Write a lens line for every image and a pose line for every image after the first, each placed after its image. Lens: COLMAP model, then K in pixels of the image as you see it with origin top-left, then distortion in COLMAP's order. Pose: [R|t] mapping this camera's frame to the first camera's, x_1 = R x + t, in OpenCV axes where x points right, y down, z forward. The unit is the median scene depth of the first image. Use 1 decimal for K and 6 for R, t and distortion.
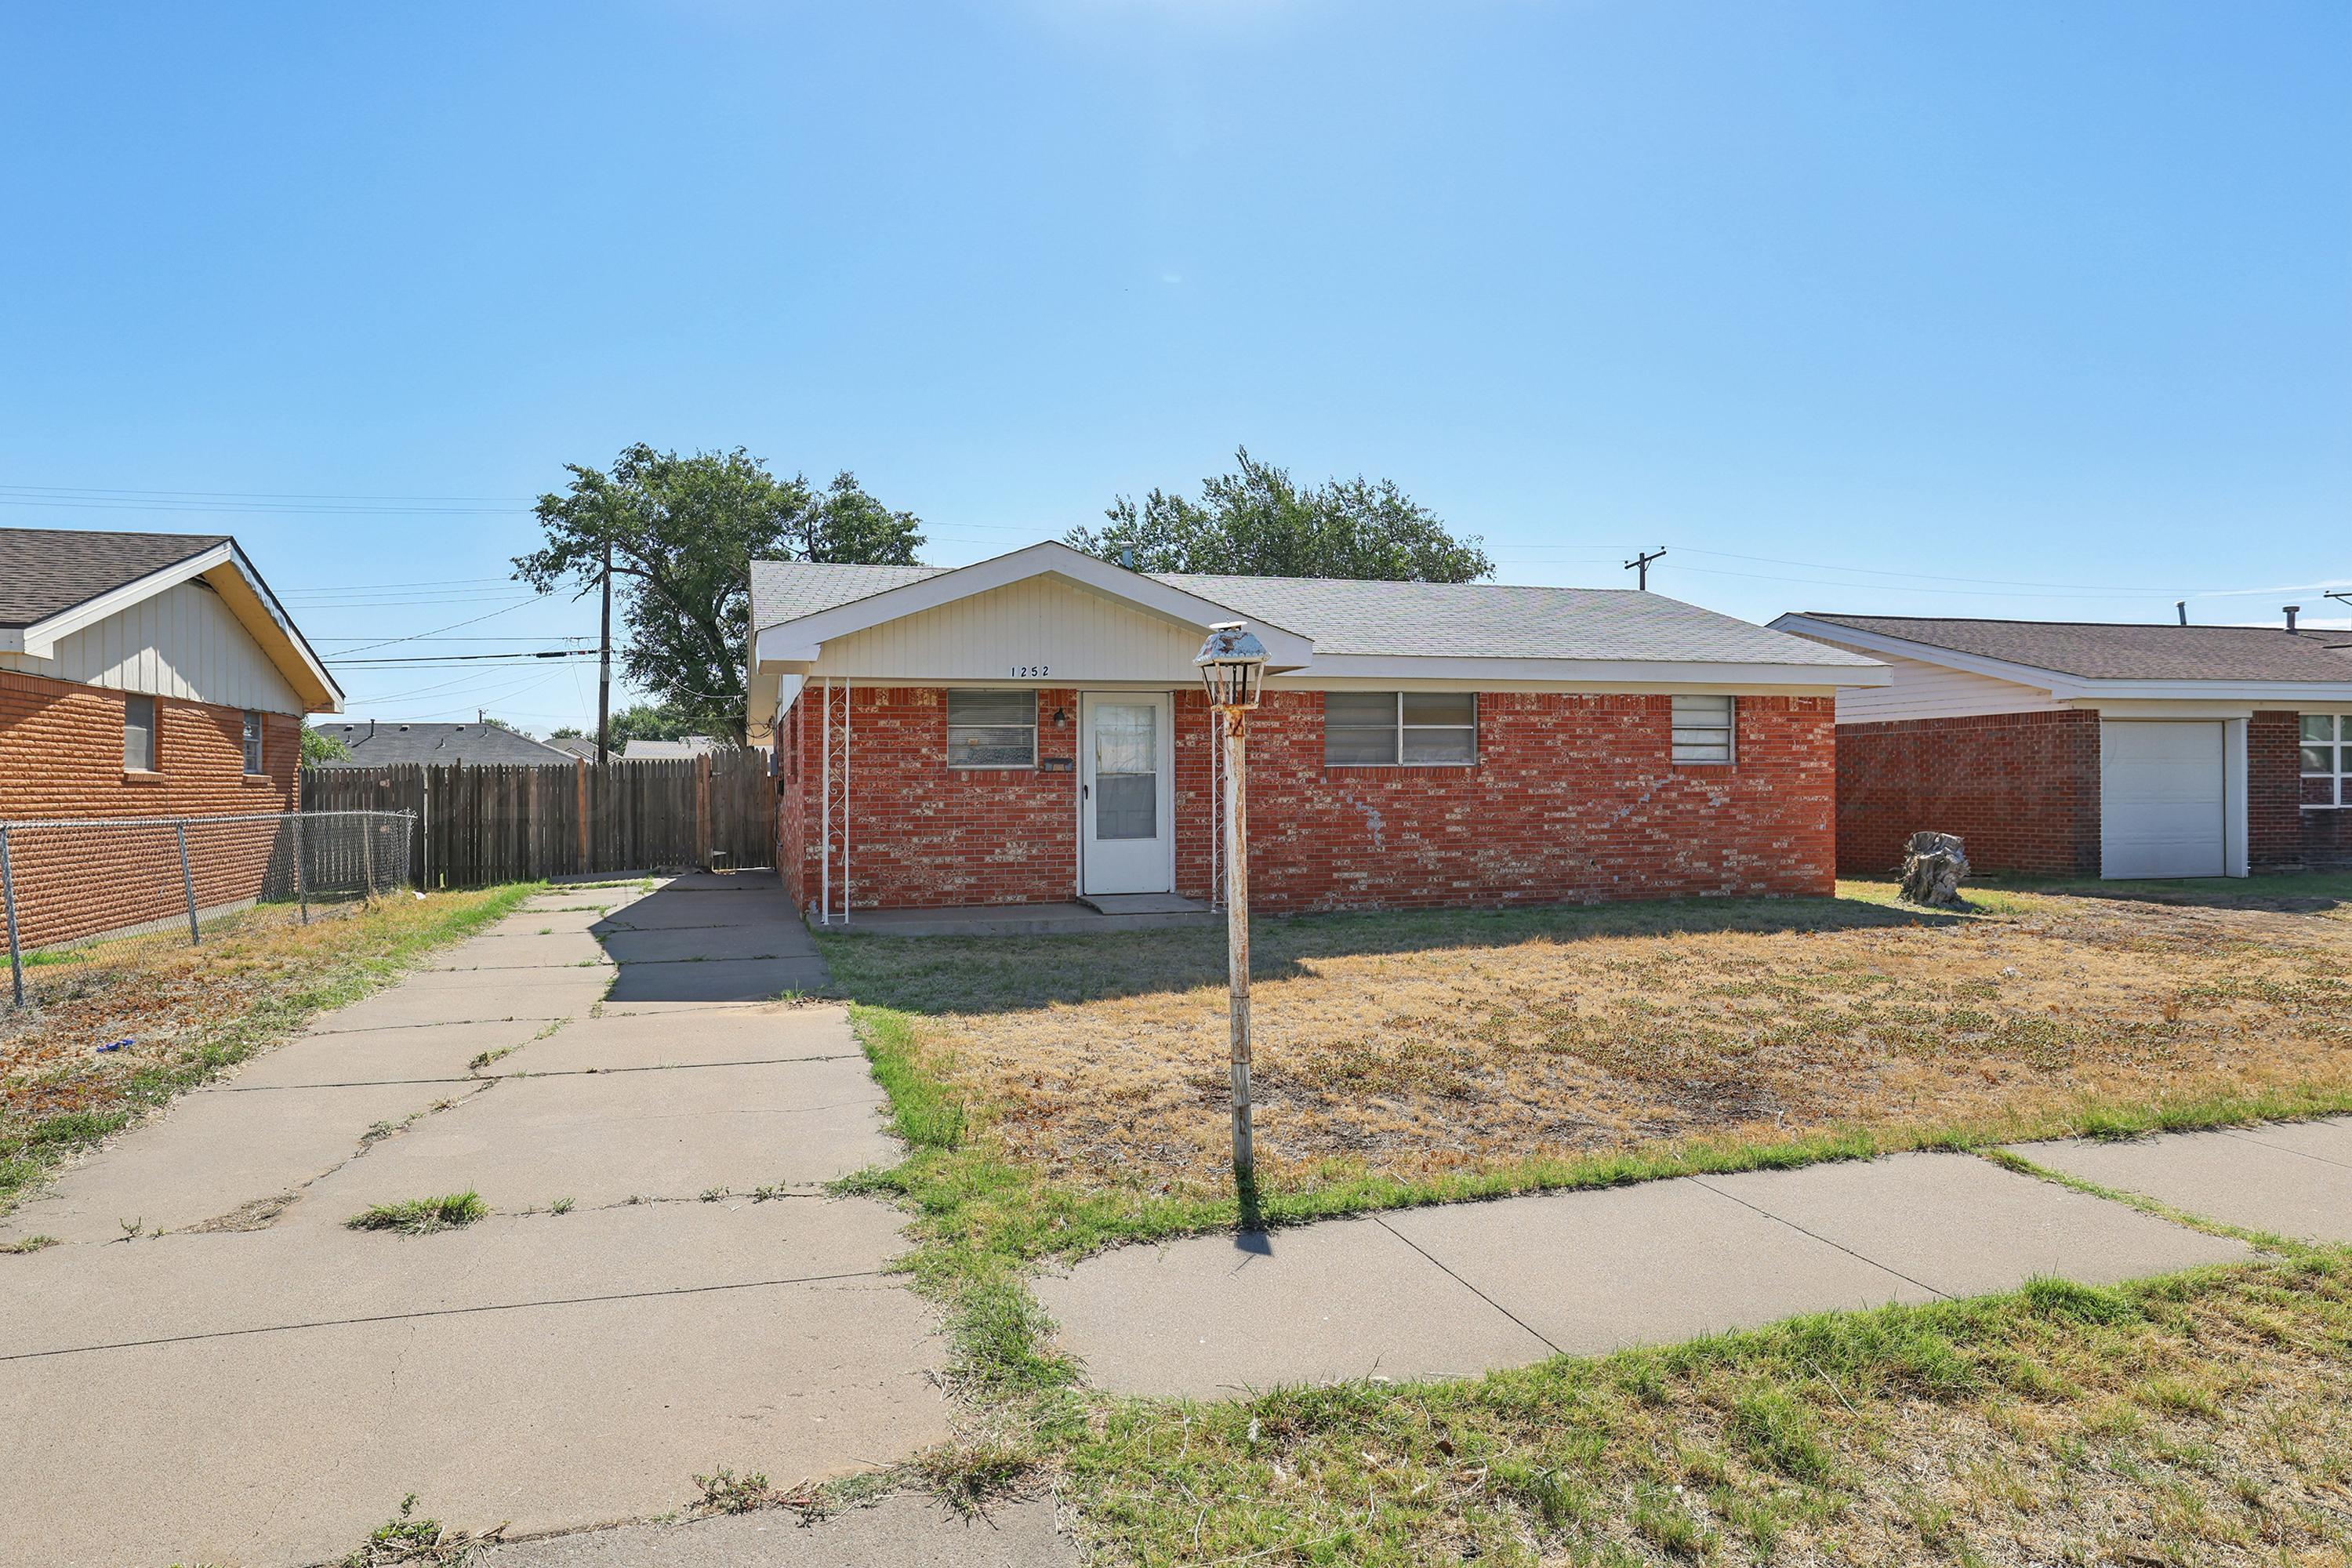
lens RADIAL K [[1328.3, 0, 1172.6], [0, 1328.3, 795.7], [0, 0, 1]] dist [-0.028680, 0.033129]
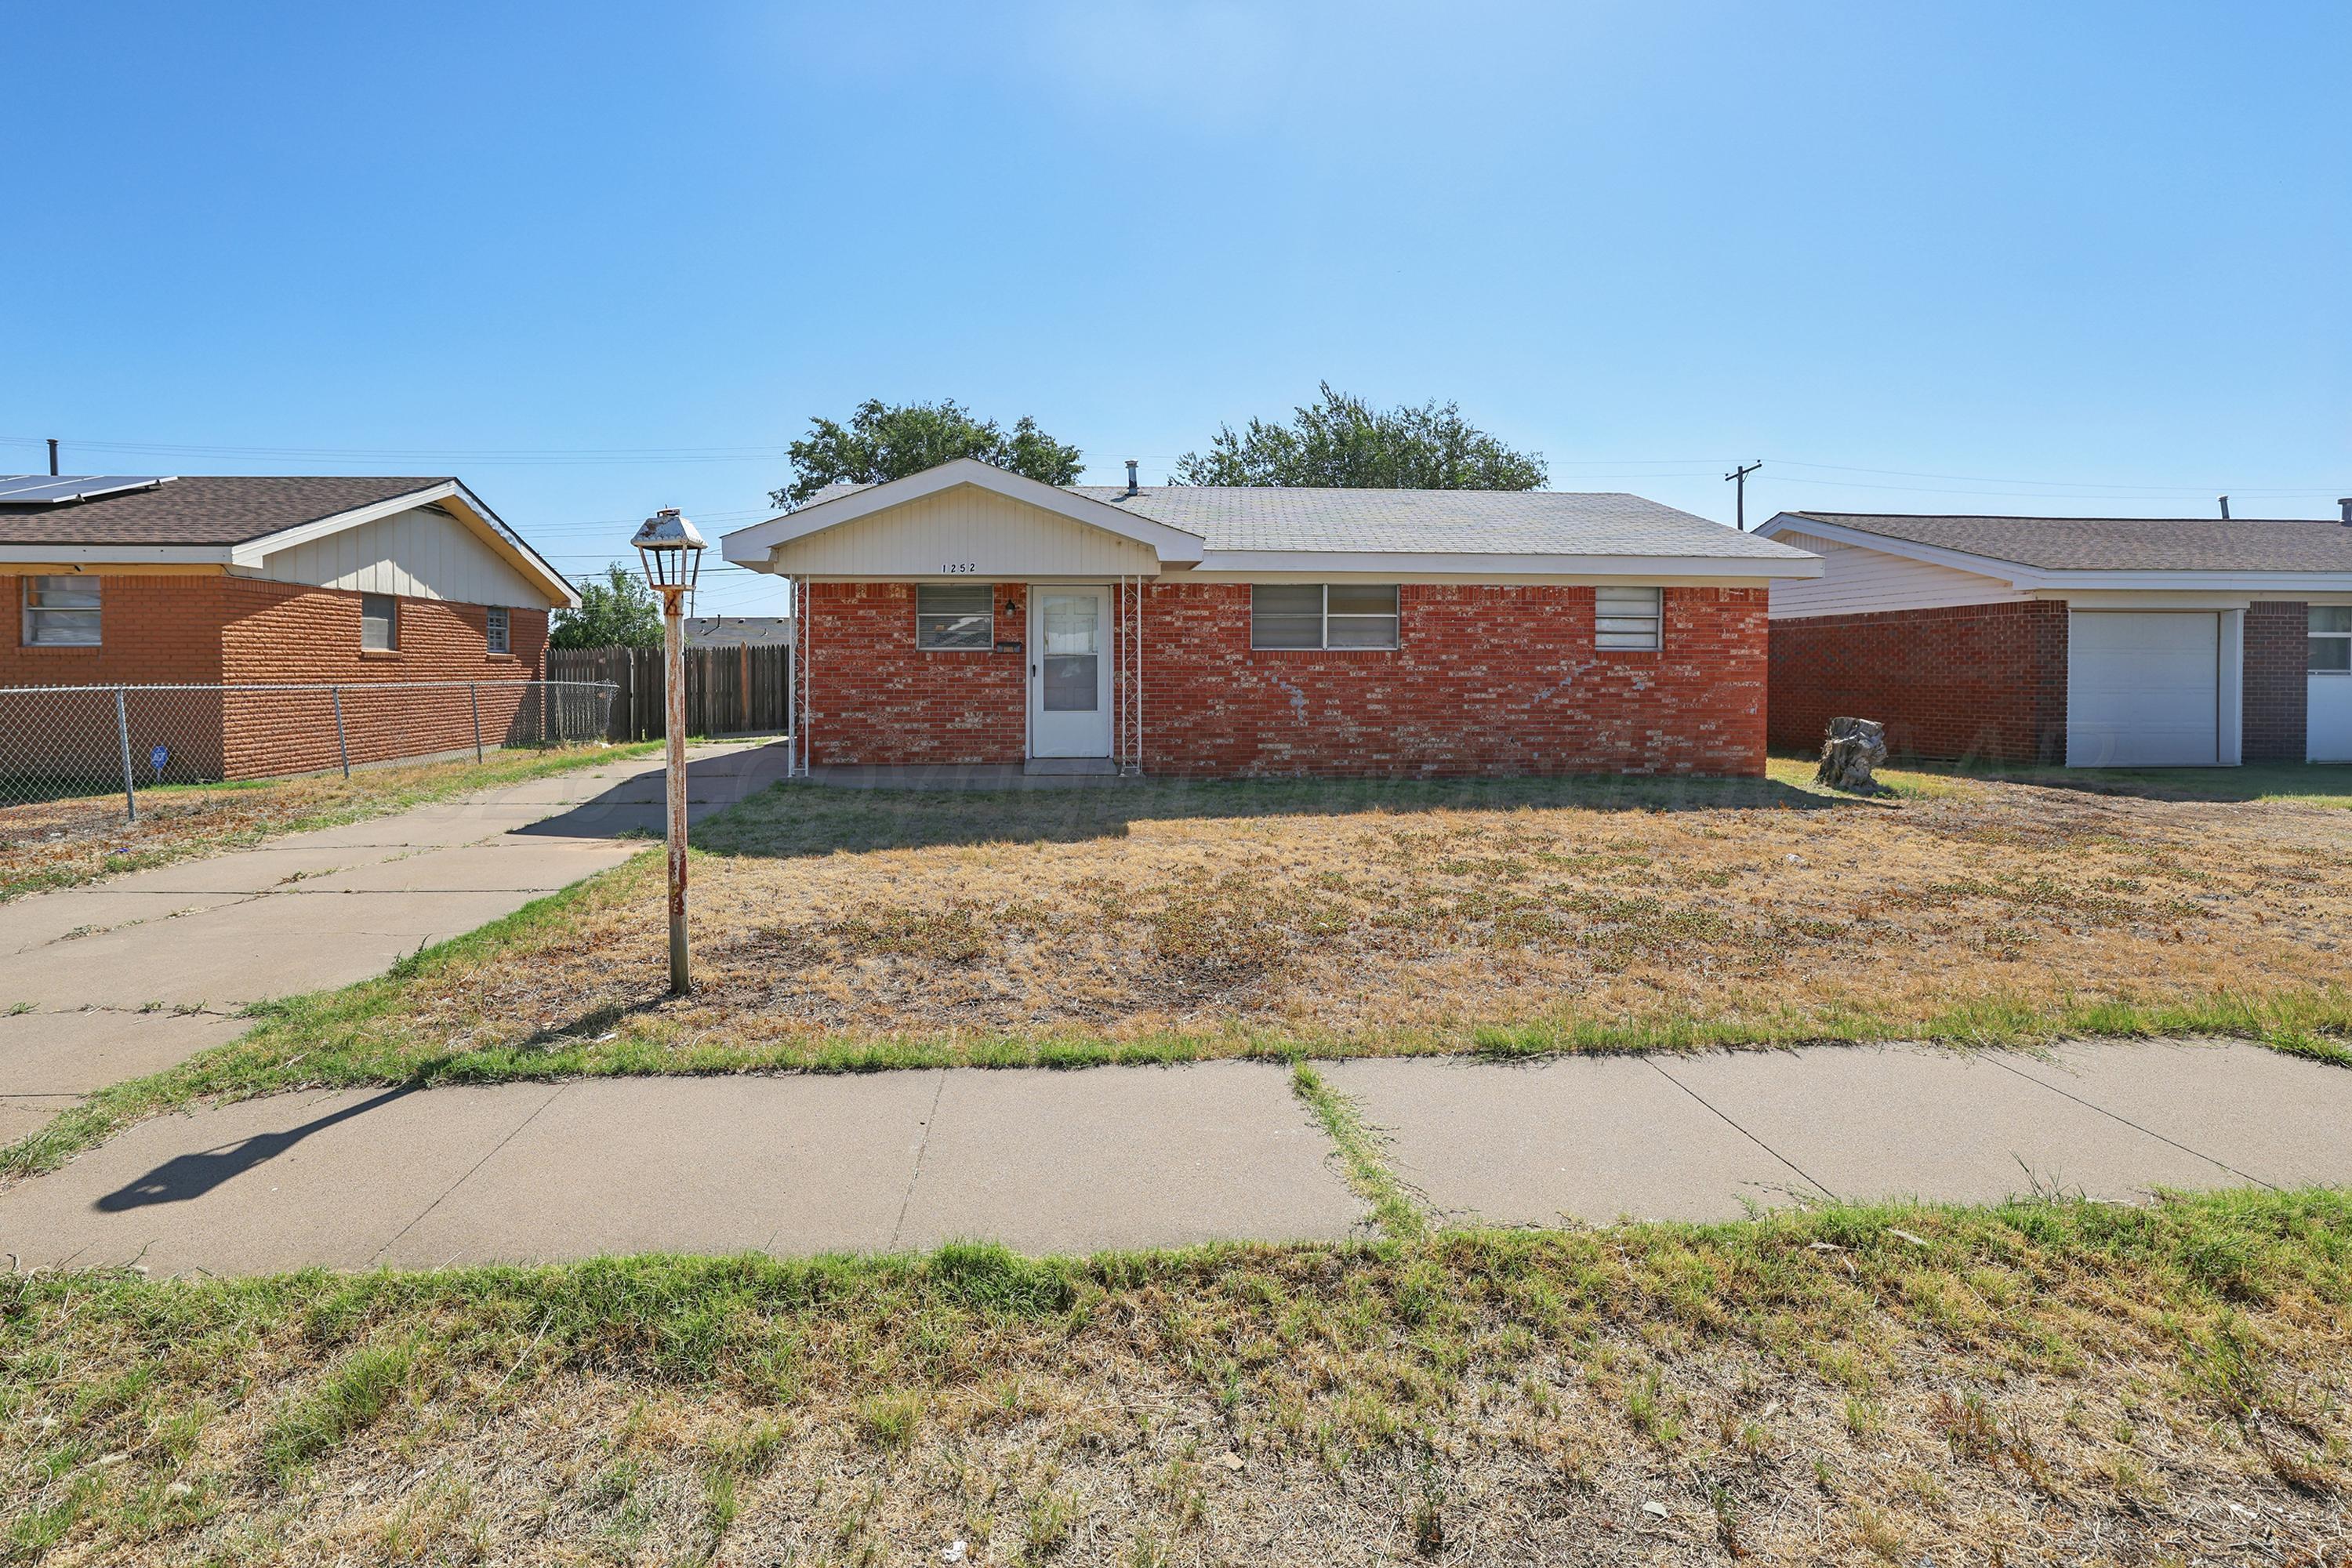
lens RADIAL K [[1061.4, 0, 1178.3], [0, 1061.4, 710.1], [0, 0, 1]] dist [-0.034841, 0.000450]
pose [[0.980311, 0.016262, -0.196788, 0.217566], [-0.010037, 0.999418, 0.032590, 0.000122], [0.197203, -0.029973, 0.979904, 0.089011]]
